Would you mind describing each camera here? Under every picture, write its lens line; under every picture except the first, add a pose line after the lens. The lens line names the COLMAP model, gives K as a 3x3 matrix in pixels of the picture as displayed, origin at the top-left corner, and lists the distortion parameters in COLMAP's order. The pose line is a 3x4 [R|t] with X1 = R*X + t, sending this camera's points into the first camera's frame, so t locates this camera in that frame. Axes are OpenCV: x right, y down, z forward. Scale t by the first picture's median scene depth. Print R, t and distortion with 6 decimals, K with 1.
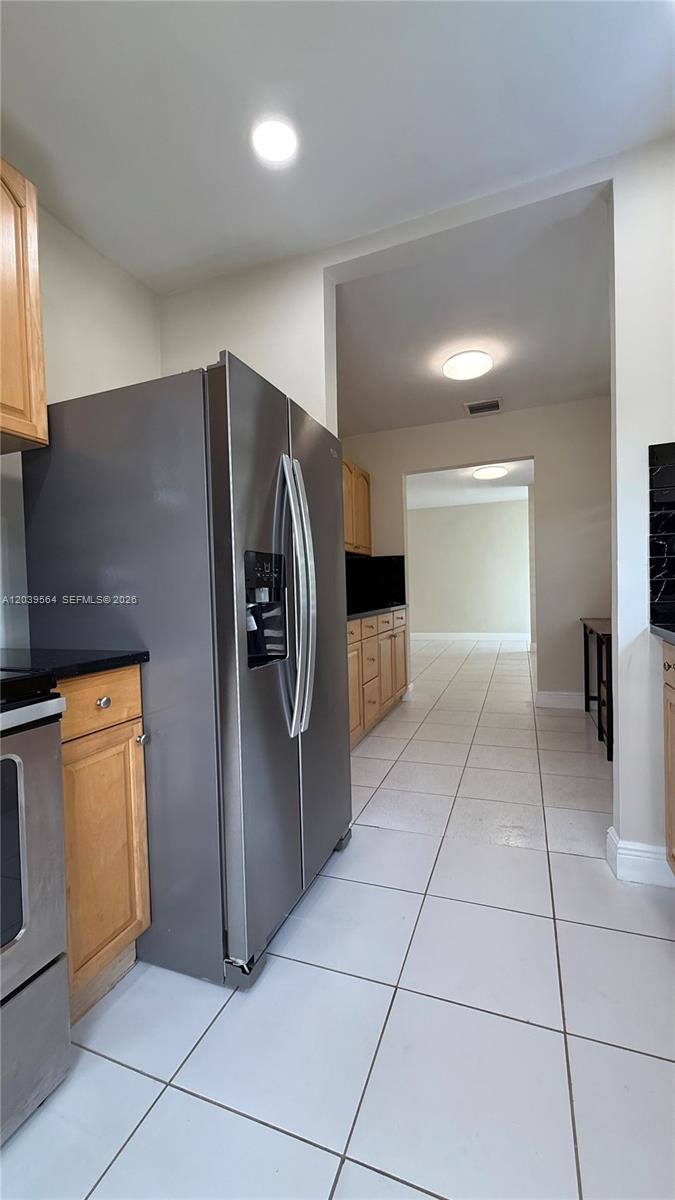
lens RADIAL K [[483.3, 0, 339.3], [0, 483.3, 599.5], [0, 0, 1]] dist [0.001961, -0.000456]
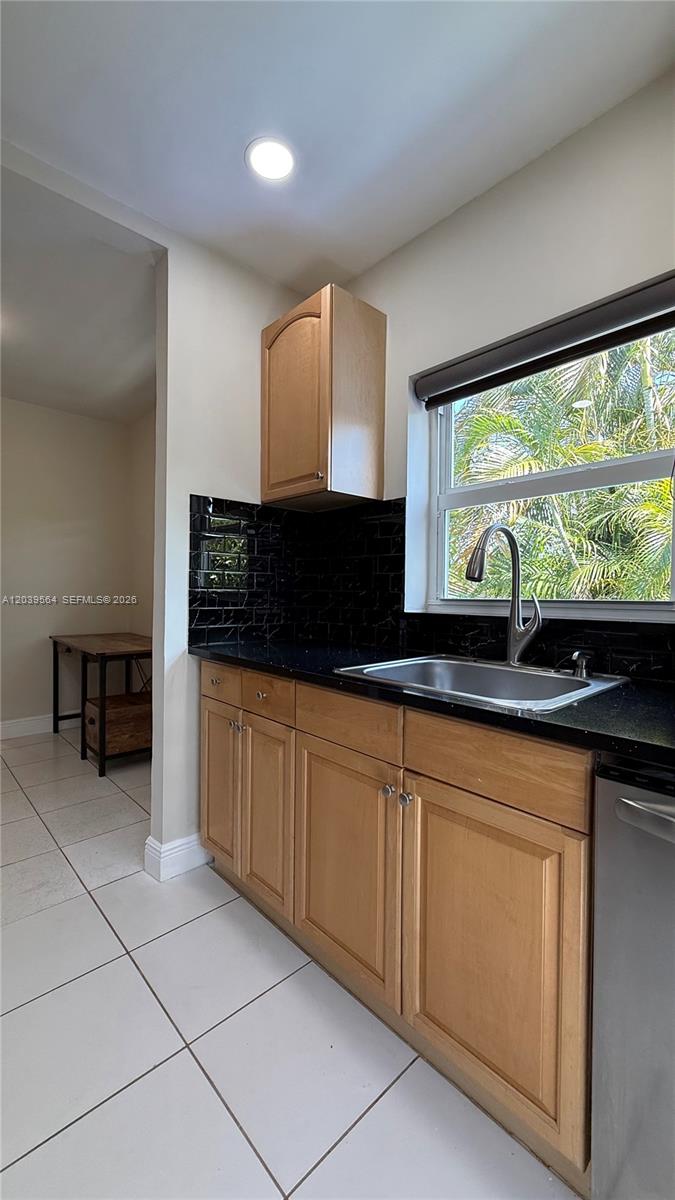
lens RADIAL K [[483.3, 0, 347.4], [0, 483.3, 598.8], [0, 0, 1]] dist [0.001961, -0.000456]
pose [[0.436540, 0.018925, 0.899486, -0.221686], [-0.004688, 0.999813, -0.018761, -0.040220], [-0.899672, 0.003973, 0.436548, 0.133631]]
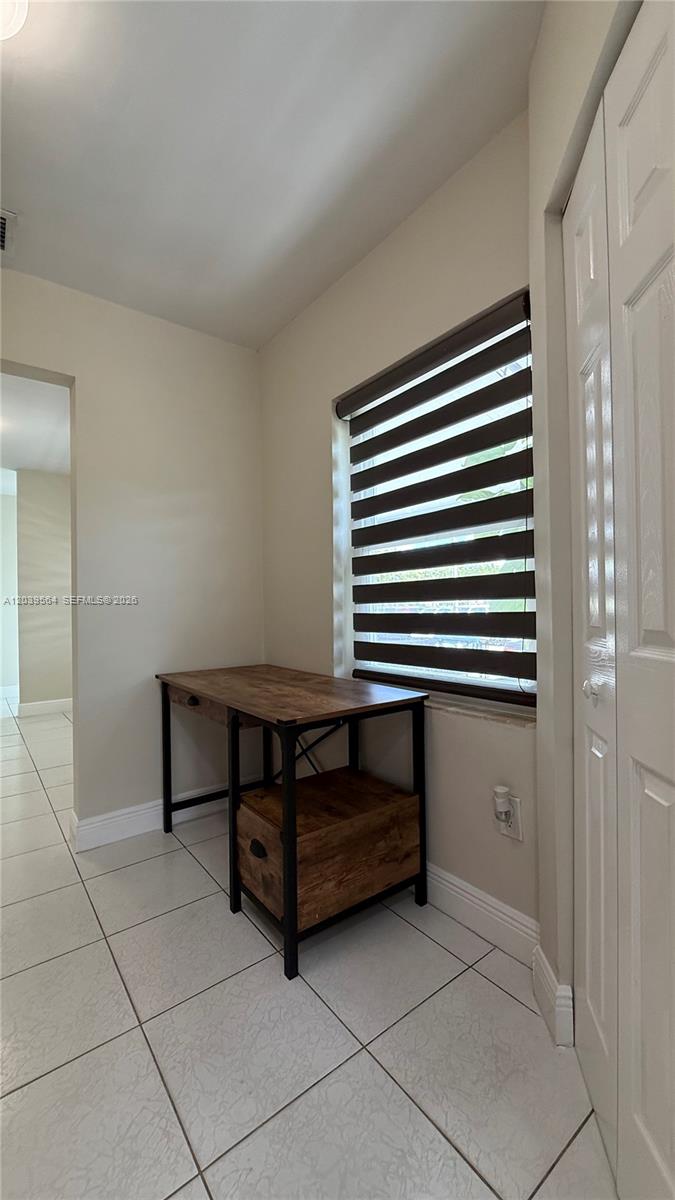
lens RADIAL K [[483.3, 0, 345.0], [0, 483.3, 602.8], [0, 0, 1]] dist [0.001961, -0.000456]
pose [[0.525383, 0.025355, 0.850488, 0.257237], [0.021819, 0.998826, -0.043256, -0.036241], [-0.850586, 0.041283, 0.524213, 1.081751]]
